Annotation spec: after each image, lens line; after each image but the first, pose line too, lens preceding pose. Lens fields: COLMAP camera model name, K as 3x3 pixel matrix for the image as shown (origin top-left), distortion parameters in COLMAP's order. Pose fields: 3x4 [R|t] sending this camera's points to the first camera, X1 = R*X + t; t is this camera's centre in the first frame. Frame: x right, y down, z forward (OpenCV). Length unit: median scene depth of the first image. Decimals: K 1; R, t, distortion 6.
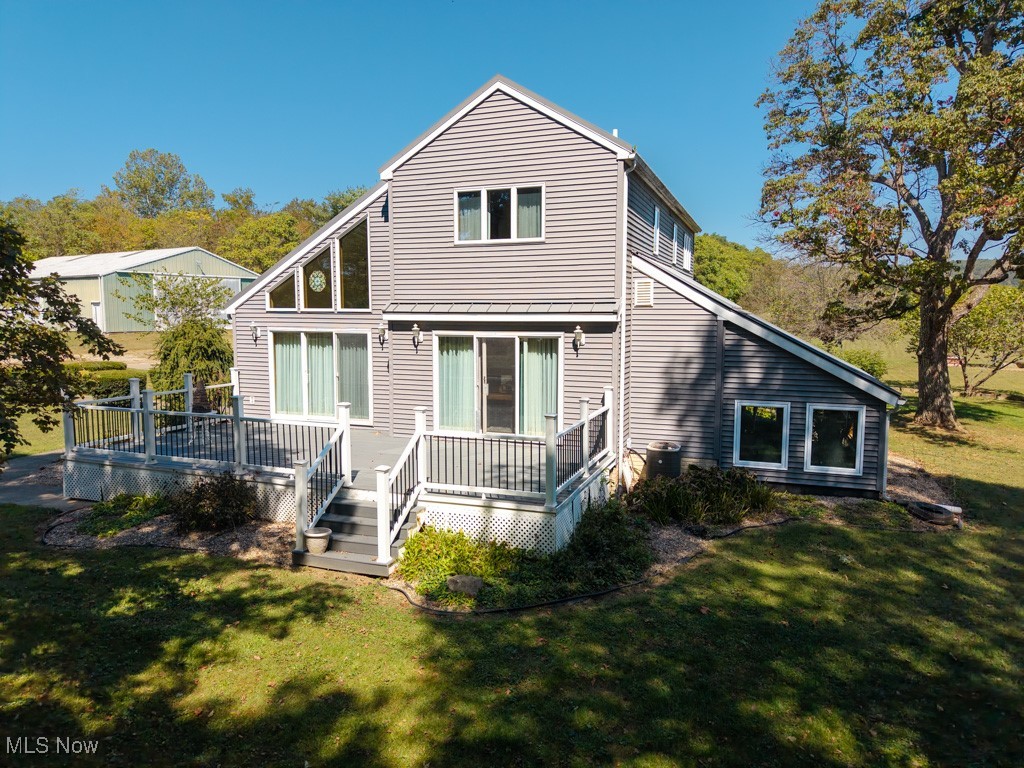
lens RADIAL K [[680.7, 0, 510.1], [0, 680.7, 386.3], [0, 0, 1]] dist [0.001885, 0.002009]
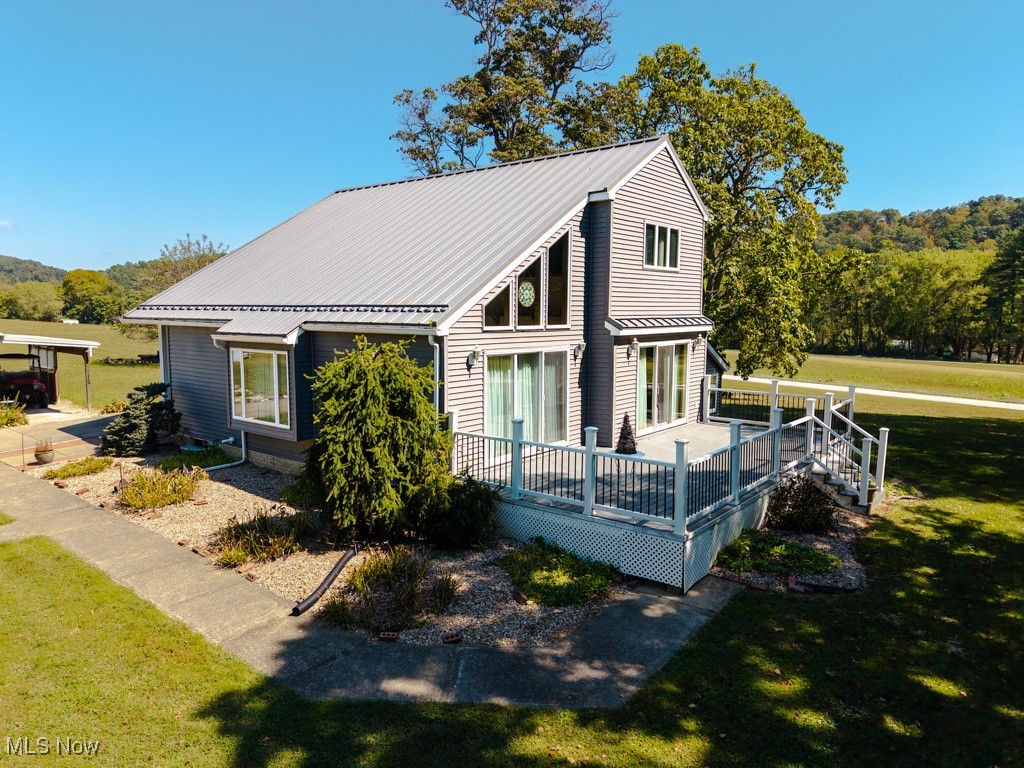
lens RADIAL K [[680.7, 0, 510.0], [0, 680.7, 382.6], [0, 0, 1]] dist [0.001885, 0.002009]
pose [[0.325597, -0.107161, 0.939416, -1.585025], [0.097307, 0.992079, 0.079442, -0.161481], [-0.940488, 0.065546, 0.333445, 1.050789]]
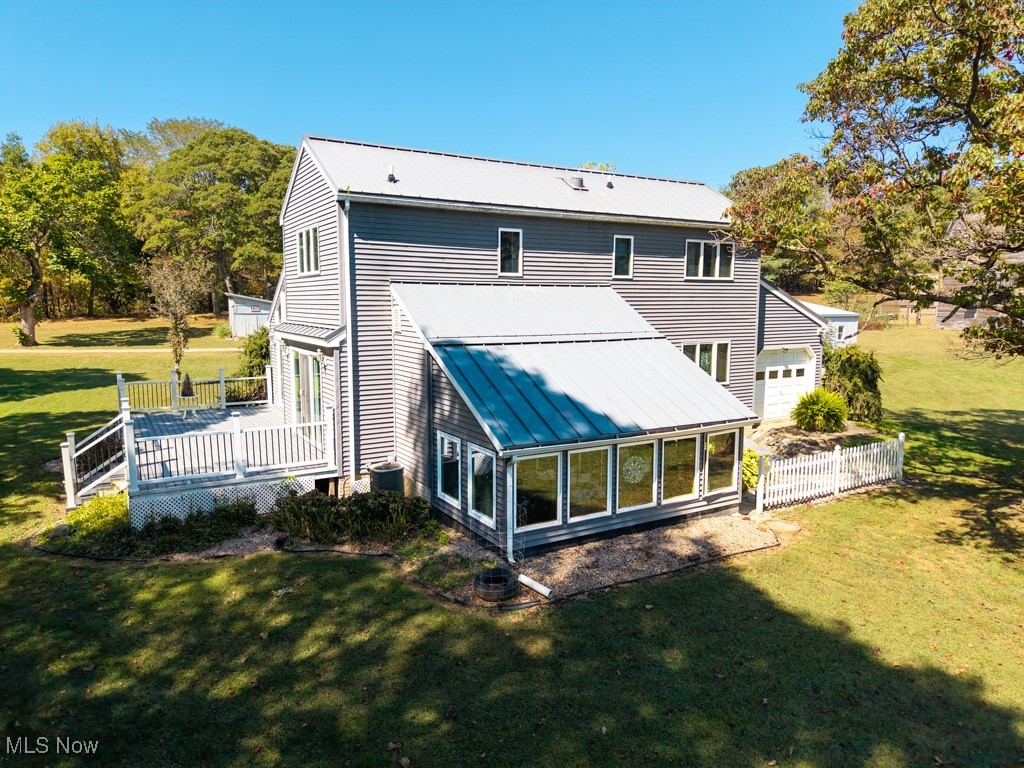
lens RADIAL K [[680.7, 0, 512.7], [0, 680.7, 384.5], [0, 0, 1]] dist [0.001885, 0.002009]
pose [[0.780960, 0.075195, -0.620038, 1.225482], [-0.066185, 0.997100, 0.037561, -0.108192], [0.621065, 0.011703, 0.783672, 0.356336]]
